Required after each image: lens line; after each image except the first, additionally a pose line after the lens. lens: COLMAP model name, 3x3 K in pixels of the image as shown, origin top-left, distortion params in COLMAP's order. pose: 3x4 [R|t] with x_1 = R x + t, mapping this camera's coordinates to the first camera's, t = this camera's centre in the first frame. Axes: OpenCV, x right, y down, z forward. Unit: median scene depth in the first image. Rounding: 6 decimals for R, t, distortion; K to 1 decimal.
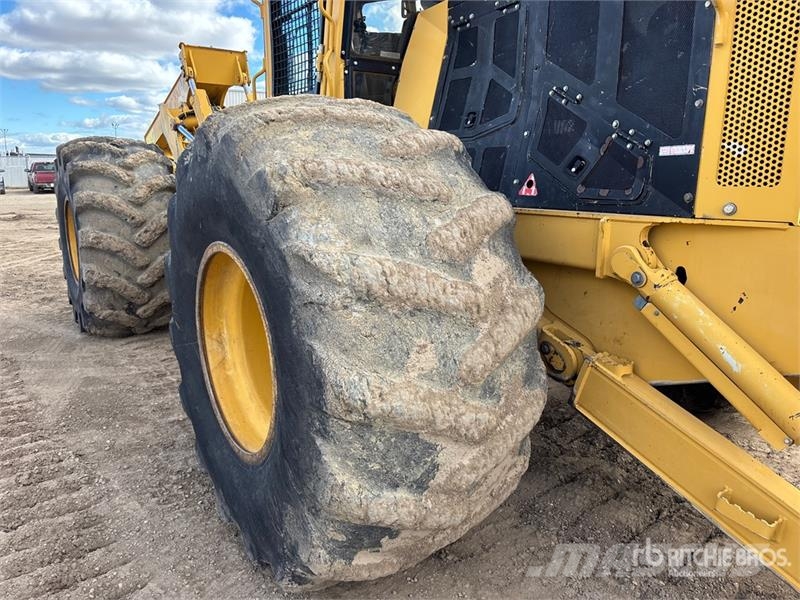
lens RADIAL K [[630.4, 0, 394.3], [0, 630.4, 309.5], [0, 0, 1]] dist [0.055387, -0.058288]
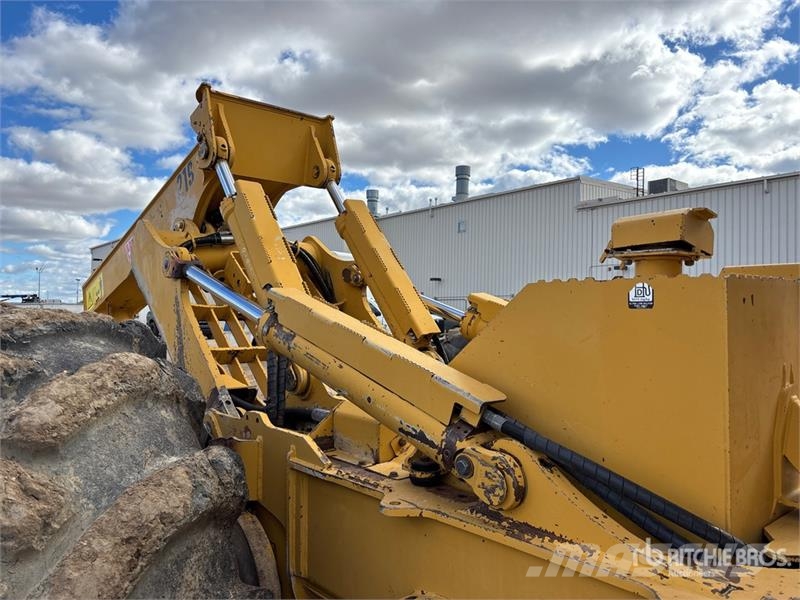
lens RADIAL K [[626.8, 0, 386.0], [0, 626.8, 299.0], [0, 0, 1]] dist [0.045451, -0.003131]
pose [[0.995244, -0.002653, 0.097373, -0.789832], [0.025331, 0.972285, -0.232422, -0.541216], [-0.094058, 0.233783, 0.967729, 1.894248]]
